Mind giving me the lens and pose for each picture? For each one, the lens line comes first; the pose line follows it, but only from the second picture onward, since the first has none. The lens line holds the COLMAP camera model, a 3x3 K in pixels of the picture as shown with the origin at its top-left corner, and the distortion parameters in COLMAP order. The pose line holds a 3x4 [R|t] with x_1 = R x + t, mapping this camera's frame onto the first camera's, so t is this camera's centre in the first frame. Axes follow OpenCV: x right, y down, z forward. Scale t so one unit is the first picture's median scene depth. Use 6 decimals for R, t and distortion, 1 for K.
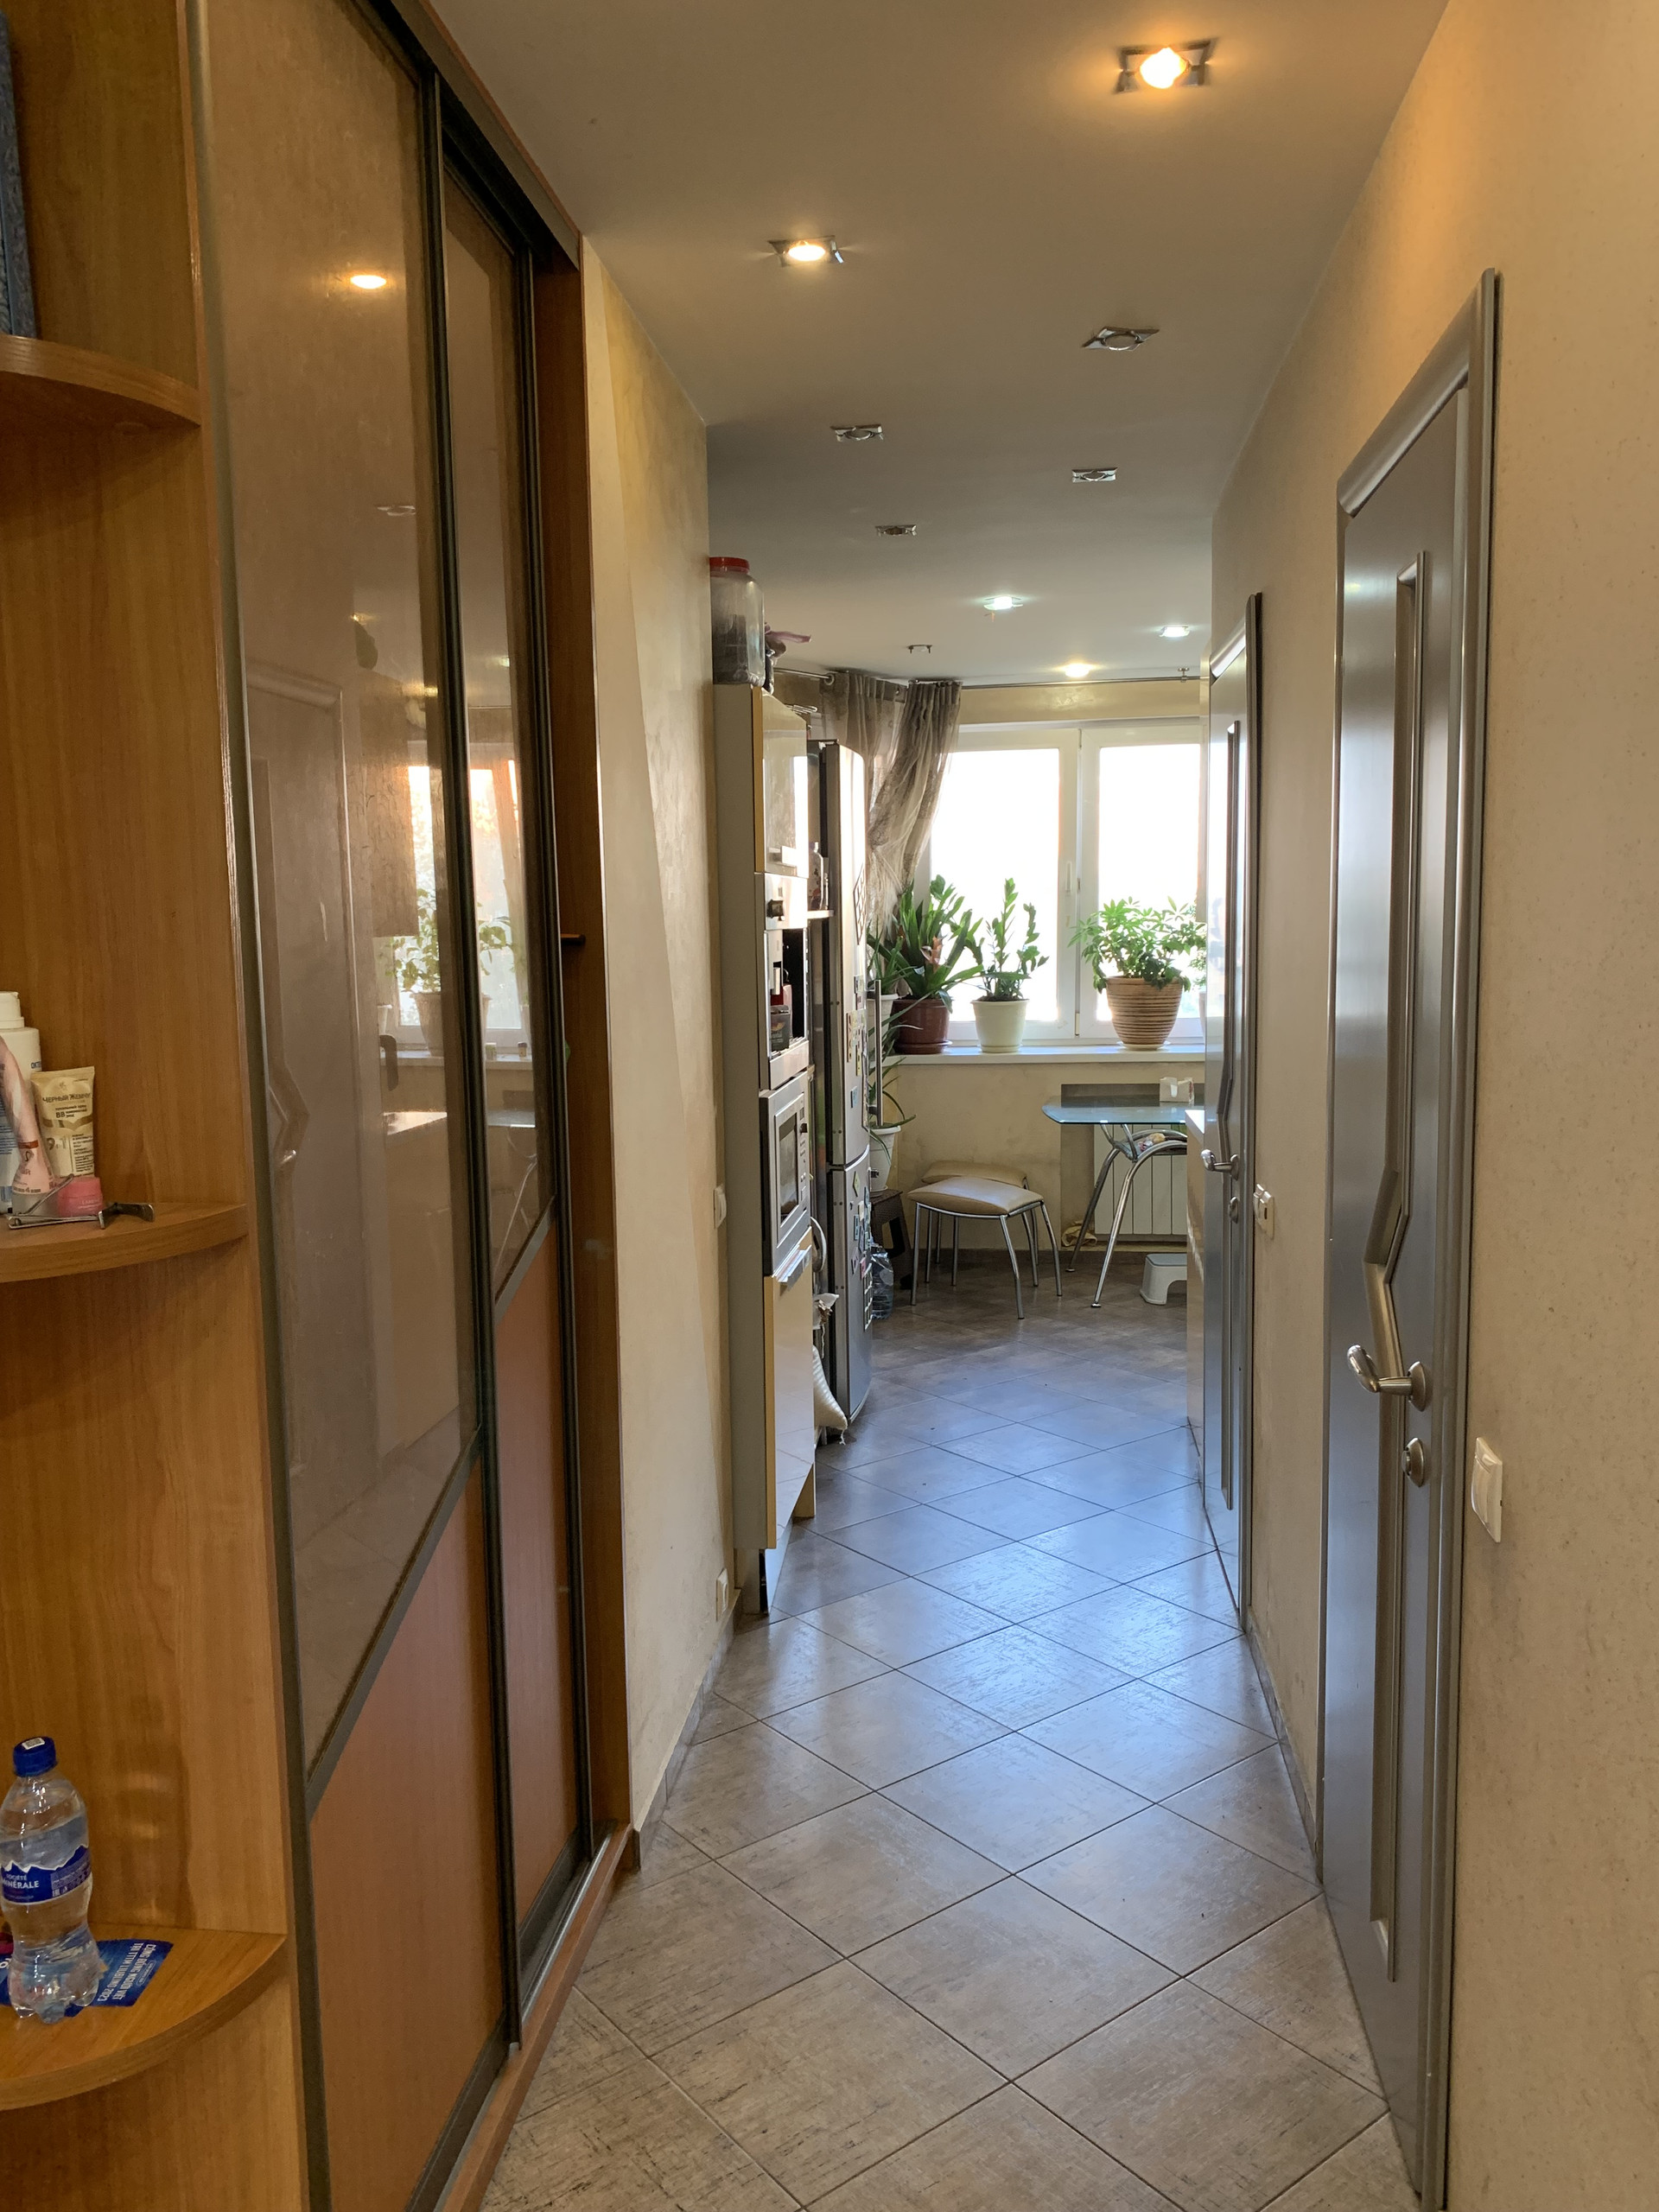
lens RADIAL K [[1686.8, 0, 828.8], [0, 1686.8, 1113.4], [0, 0, 1]] dist [0.016340, -0.014436]
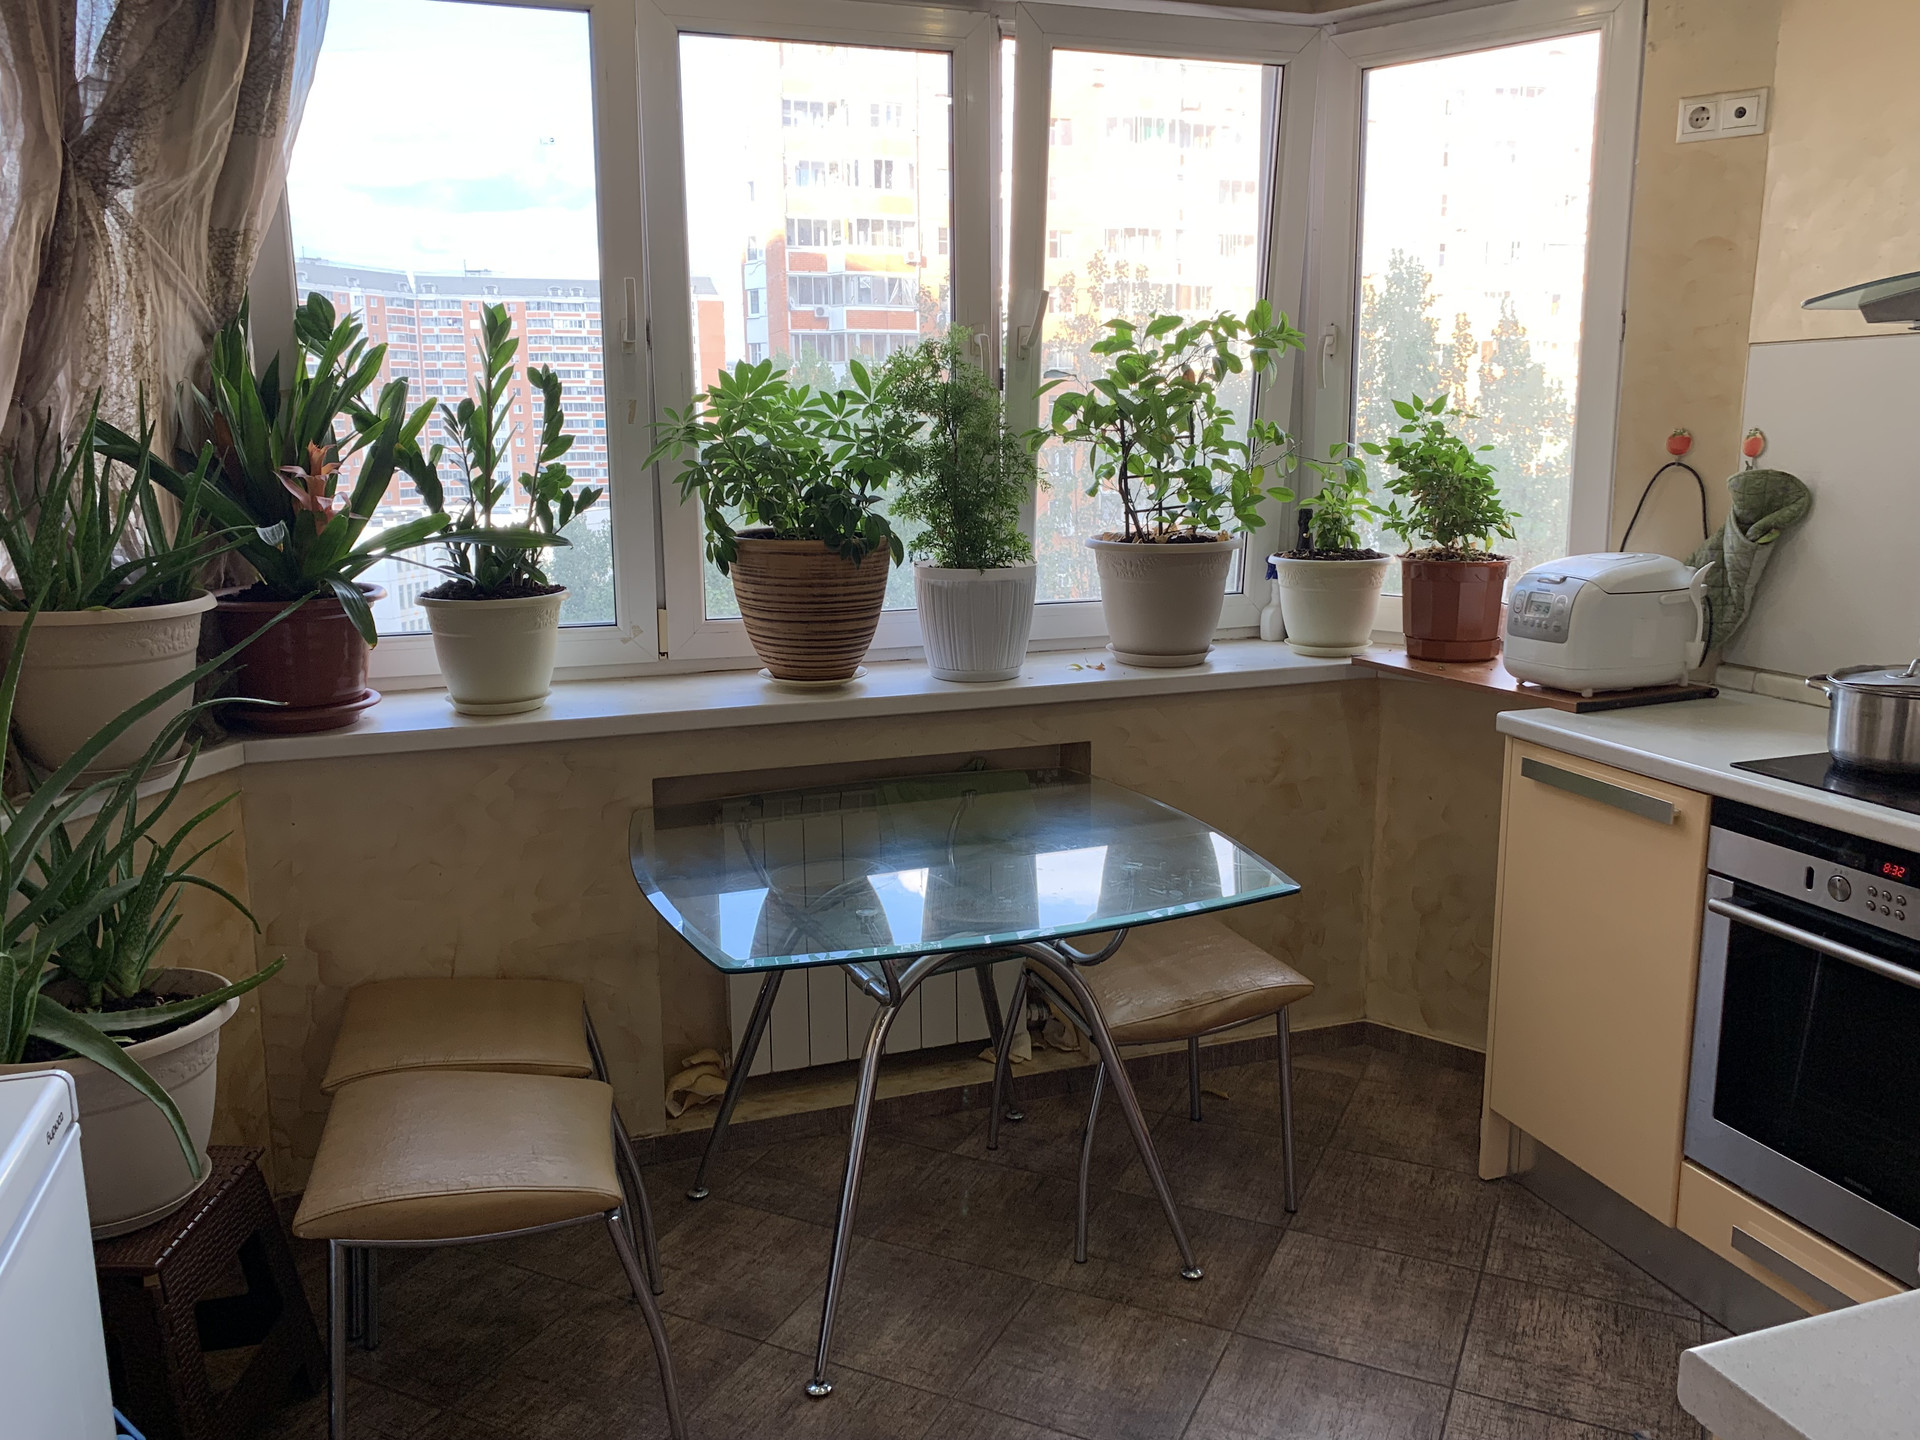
lens RADIAL K [[1464.2, 0, 969.8], [0, 1464.2, 719.2], [0, 0, 1]] dist [0.016340, -0.014436]
pose [[0.904064, -0.071618, 0.421354, 0.051598], [0.035648, 0.995061, 0.092646, -0.065187], [-0.425908, -0.068738, 0.902151, 0.605799]]
